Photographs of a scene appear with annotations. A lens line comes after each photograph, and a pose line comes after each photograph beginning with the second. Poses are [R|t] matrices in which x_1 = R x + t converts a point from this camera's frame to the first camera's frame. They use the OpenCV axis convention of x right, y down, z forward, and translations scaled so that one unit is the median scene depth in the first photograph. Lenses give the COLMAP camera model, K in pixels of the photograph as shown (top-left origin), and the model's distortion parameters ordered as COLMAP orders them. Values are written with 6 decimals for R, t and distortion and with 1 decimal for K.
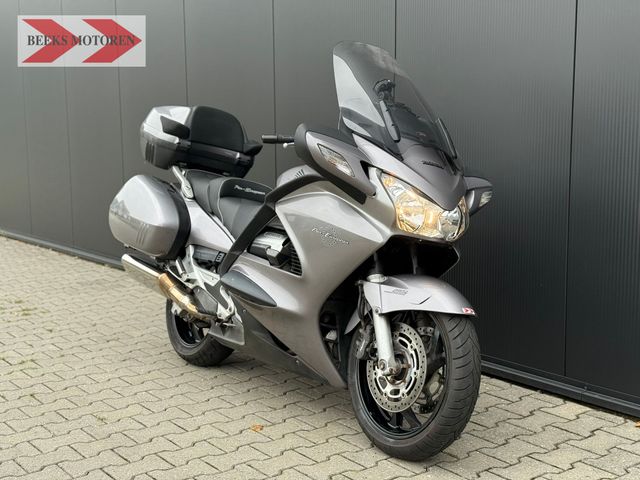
lens RADIAL K [[890.6, 0, 313.7], [0, 890.6, 245.1], [0, 0, 1]] dist [0.126680, 0.000000]
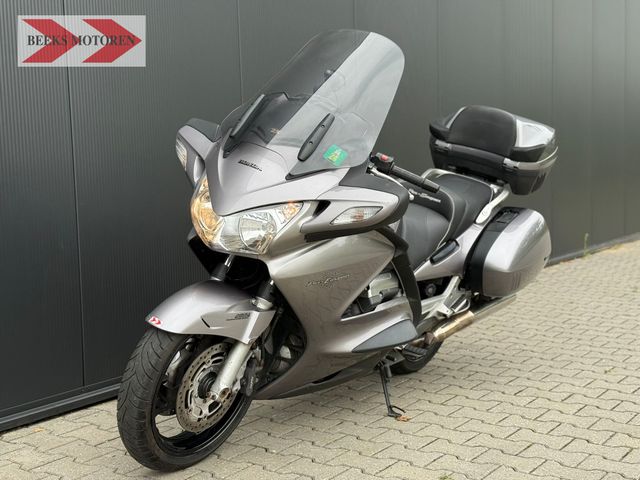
lens RADIAL K [[890.6, 0, 317.1], [0, 890.6, 241.7], [0, 0, 1]] dist [0.126680, 0.000000]
pose [[-0.322070, -0.058564, 0.944903, -1.002184], [0.162651, 0.979821, 0.116168, -0.129035], [-0.932639, 0.191104, -0.306046, 1.398115]]
